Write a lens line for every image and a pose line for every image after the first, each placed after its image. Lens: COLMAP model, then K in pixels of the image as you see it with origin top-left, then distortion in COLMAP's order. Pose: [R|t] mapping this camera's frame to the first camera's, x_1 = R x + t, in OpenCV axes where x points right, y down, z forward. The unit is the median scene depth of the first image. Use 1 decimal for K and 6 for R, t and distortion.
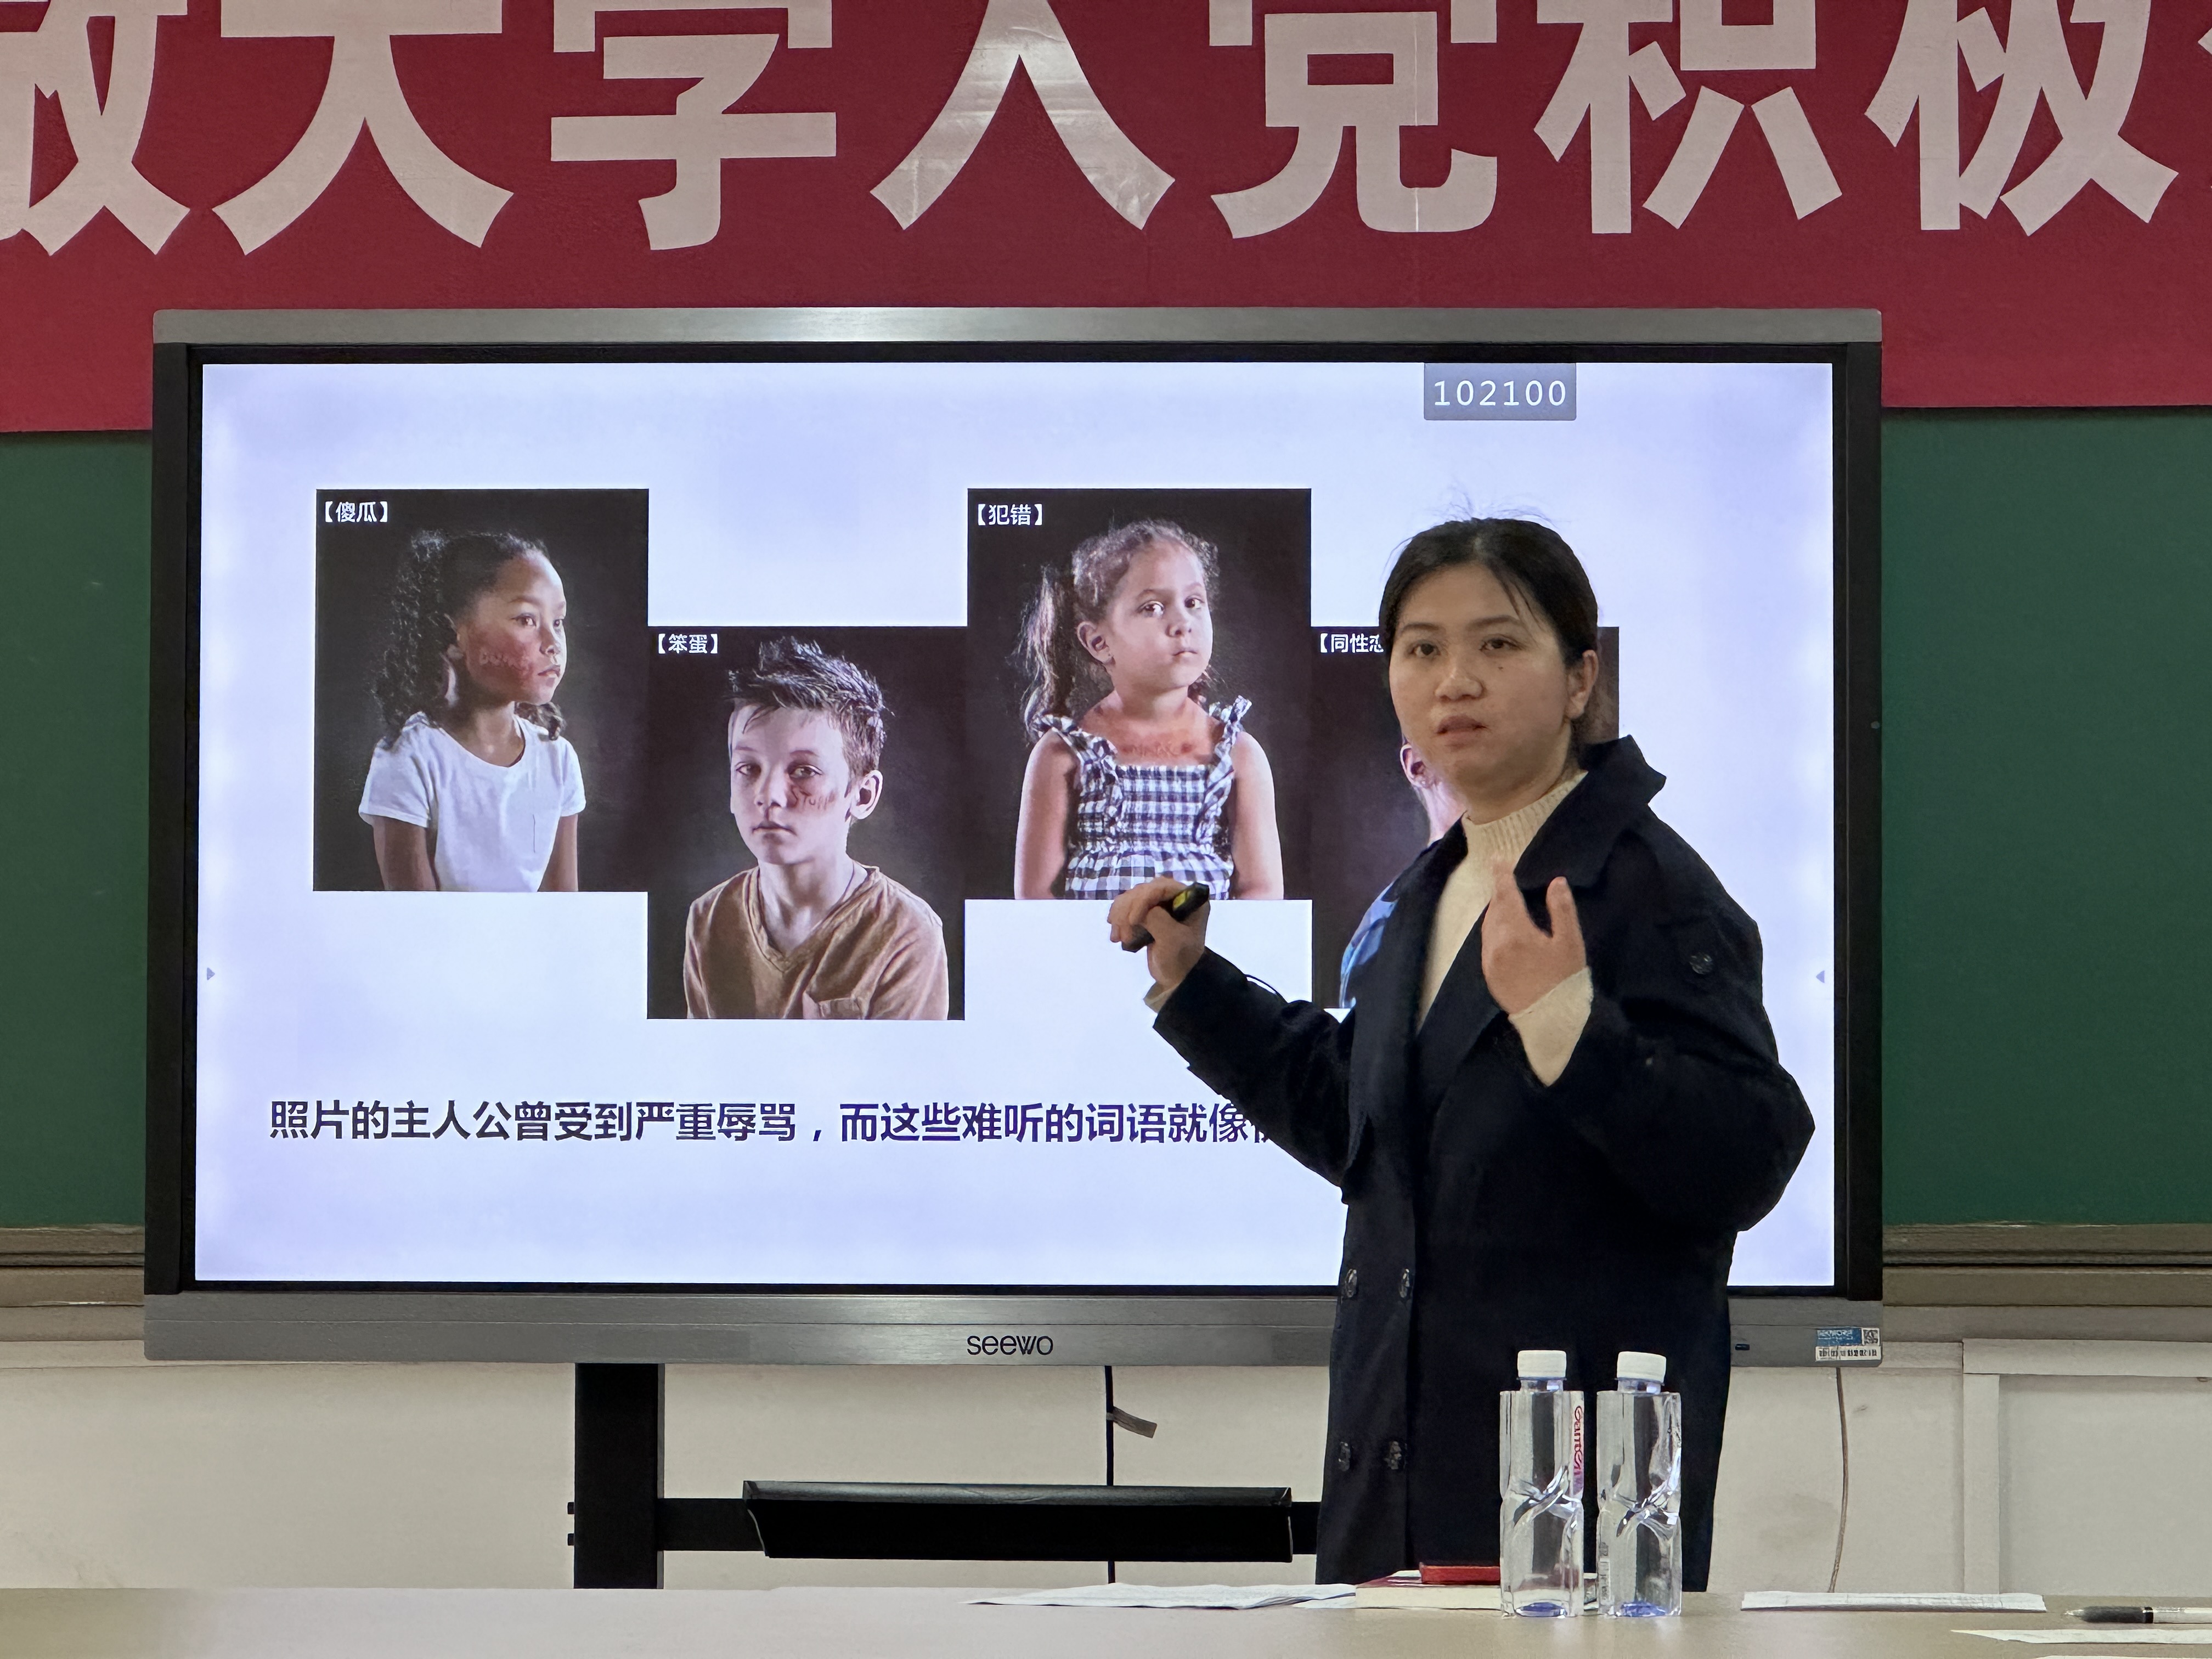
lens RADIAL K [[8594.5, 0, 1110.9], [0, 8594.5, 813.2], [0, 0, 1]] dist [0.066112, 0.000000]
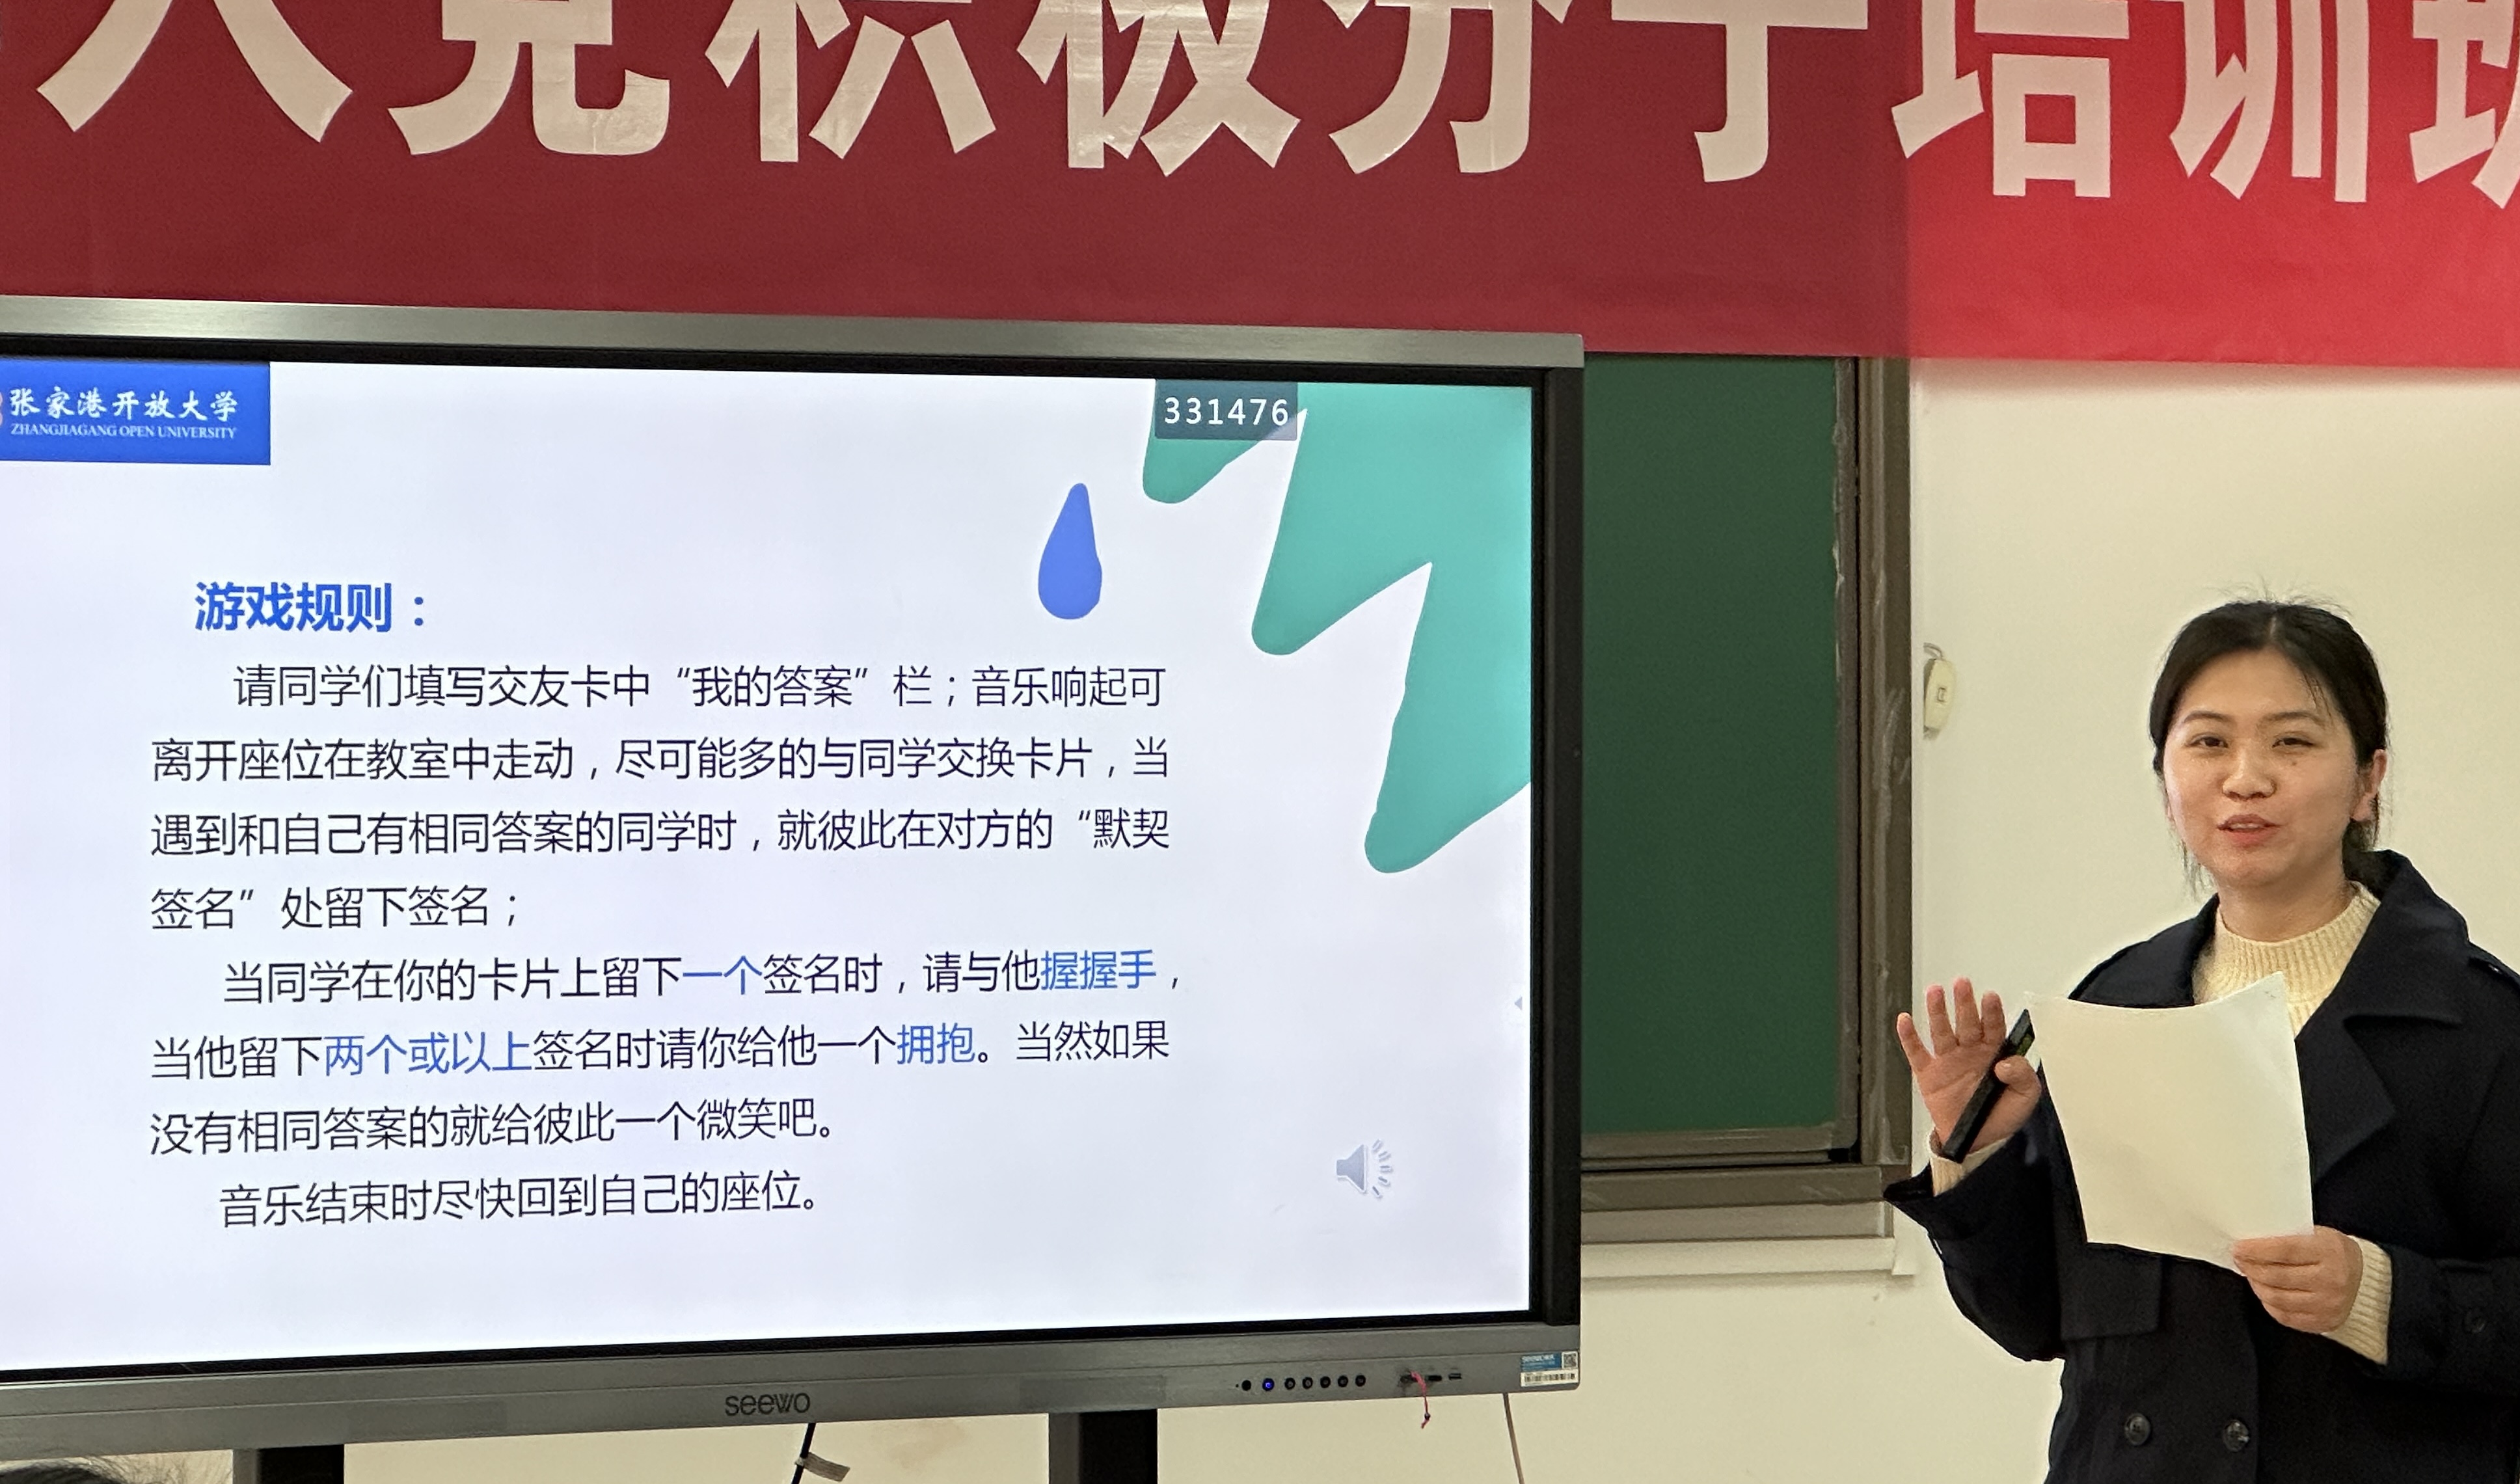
lens RADIAL K [[7654.5, 0, 1255.1], [0, 7654.5, 744.7], [0, 0, 1]] dist [-0.096382, 0.000000]
pose [[0.891513, -0.005838, 0.452958, -0.296298], [-0.020930, 0.998318, 0.054062, -0.049766], [-0.452512, -0.057677, 0.889891, 0.188991]]
